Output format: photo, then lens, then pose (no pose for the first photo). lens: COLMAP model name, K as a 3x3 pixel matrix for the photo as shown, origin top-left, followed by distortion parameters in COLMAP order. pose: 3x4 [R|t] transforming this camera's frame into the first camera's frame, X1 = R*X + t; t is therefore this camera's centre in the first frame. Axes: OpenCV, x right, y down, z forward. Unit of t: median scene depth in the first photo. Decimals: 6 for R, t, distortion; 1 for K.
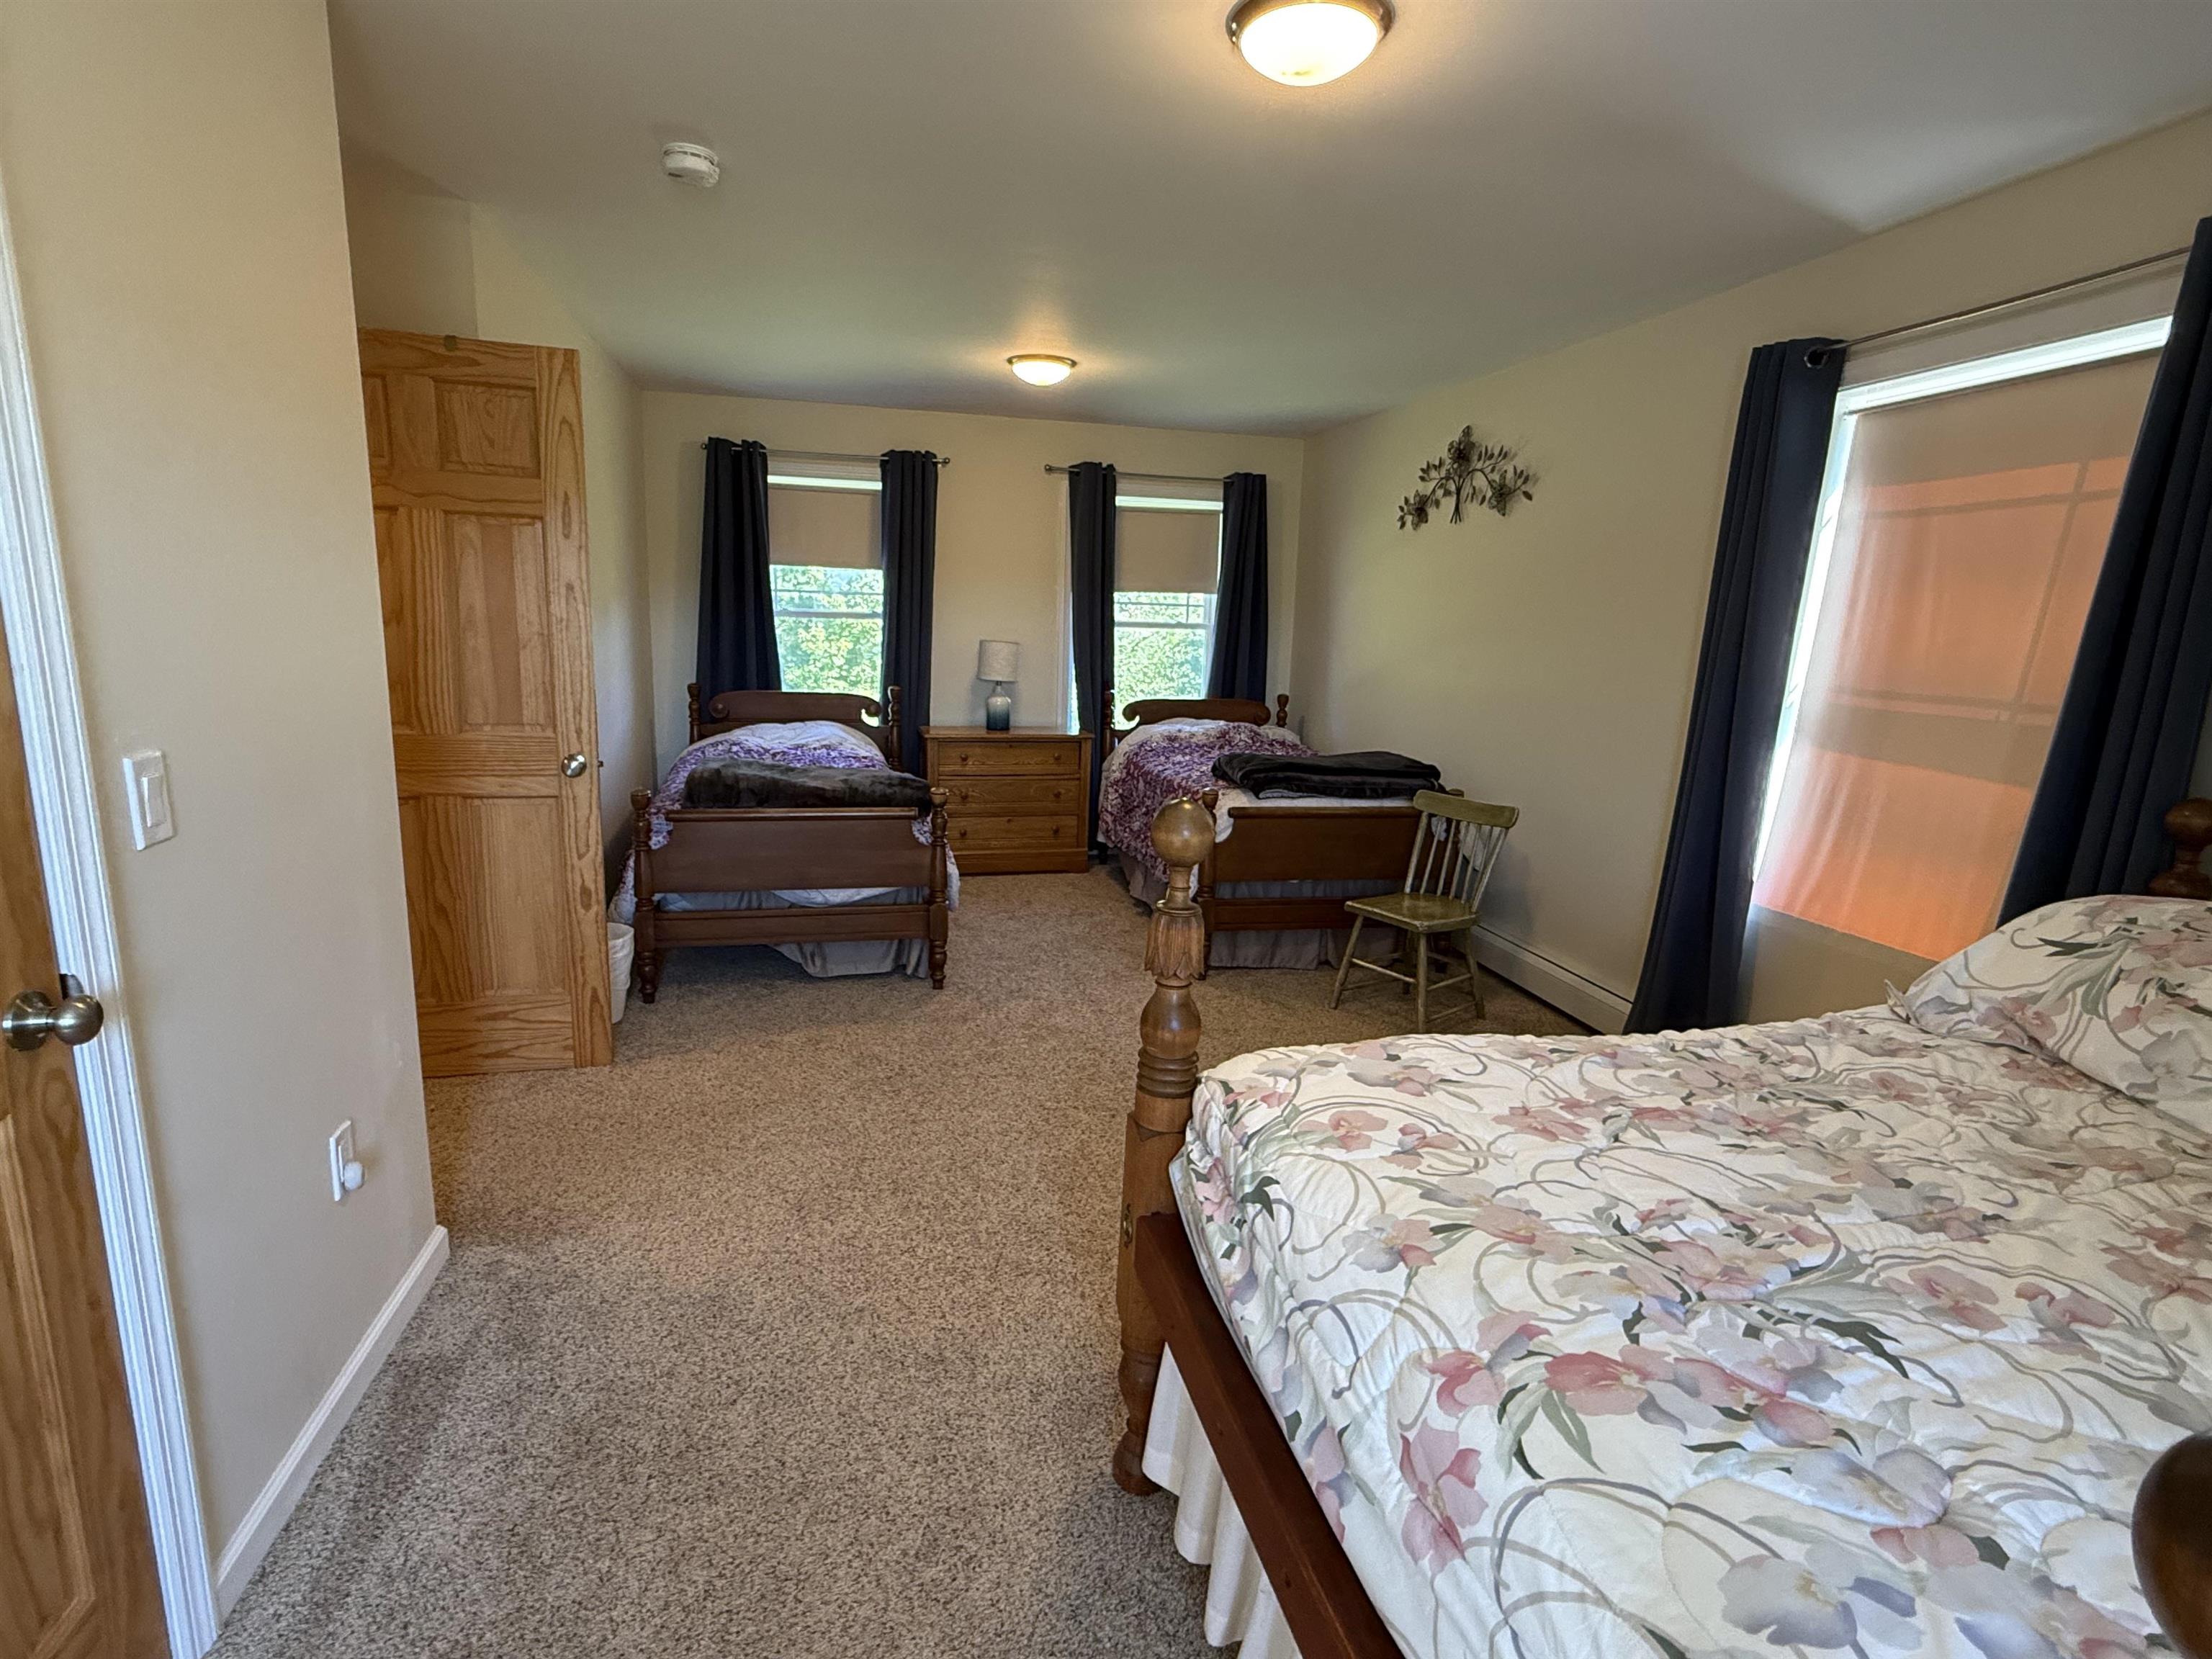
lens RADIAL K [[1079.4, 0, 1106.0], [0, 1079.4, 829.5], [0, 0, 1]] dist [0.001481, 0.000122]
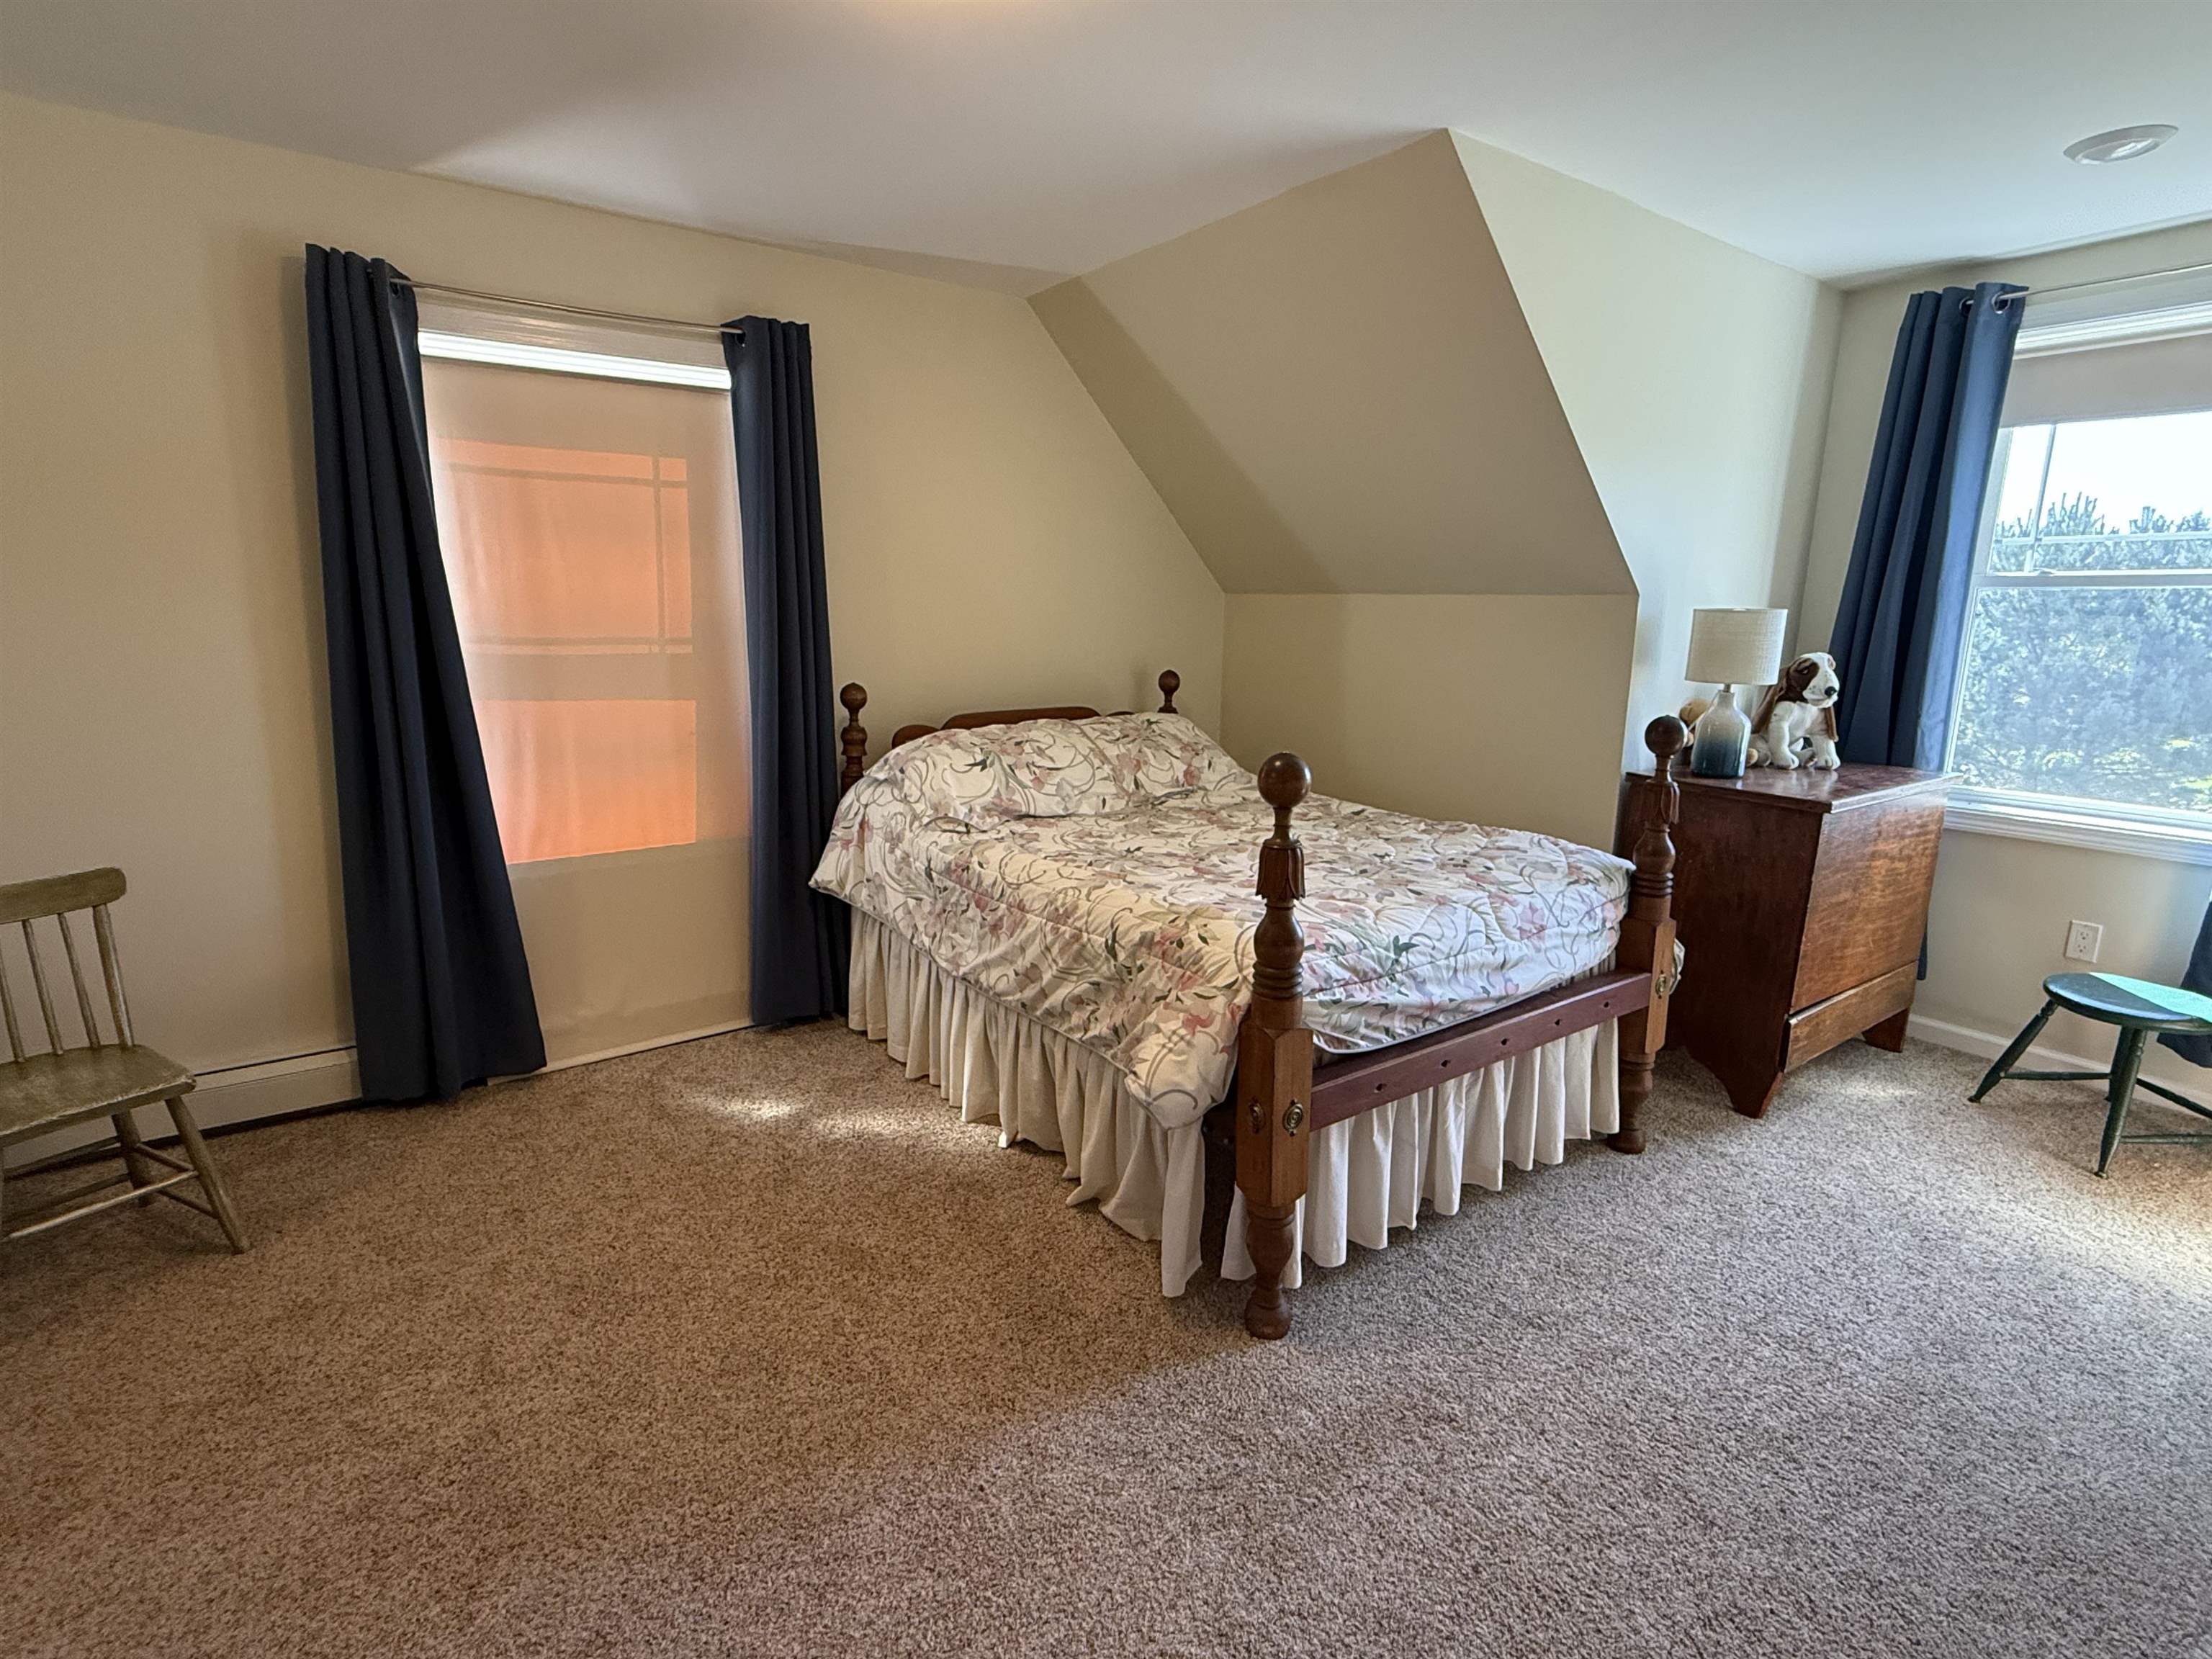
lens RADIAL K [[1079.4, 0, 1106.0], [0, 1079.4, 829.5], [0, 0, 1]] dist [0.001481, 0.000122]
pose [[-0.383633, -0.228764, 0.894703, -0.591083], [0.150306, 0.940446, 0.304909, -0.216724], [-0.911172, 0.251453, -0.326401, 0.990124]]
